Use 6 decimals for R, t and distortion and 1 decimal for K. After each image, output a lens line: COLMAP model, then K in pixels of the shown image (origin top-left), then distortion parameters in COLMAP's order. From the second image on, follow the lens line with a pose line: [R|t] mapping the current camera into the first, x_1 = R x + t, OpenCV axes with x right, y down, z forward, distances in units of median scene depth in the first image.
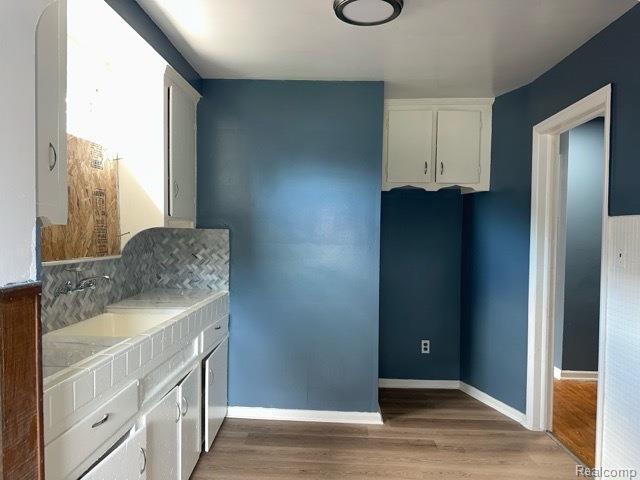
lens RADIAL K [[452.9, 0, 322.4], [0, 452.9, 246.2], [0, 0, 1]] dist [0.069295, -0.055313]
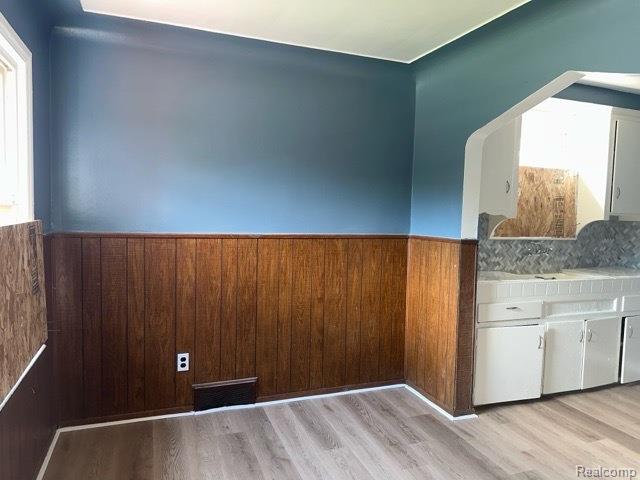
lens RADIAL K [[452.9, 0, 318.6], [0, 452.9, 242.4], [0, 0, 1]] dist [0.069295, -0.055313]
pose [[0.392765, 0.063108, -0.917471, 0.689908], [-0.053145, 0.997533, 0.045864, 0.009958], [0.918102, 0.030745, 0.395150, -0.430668]]
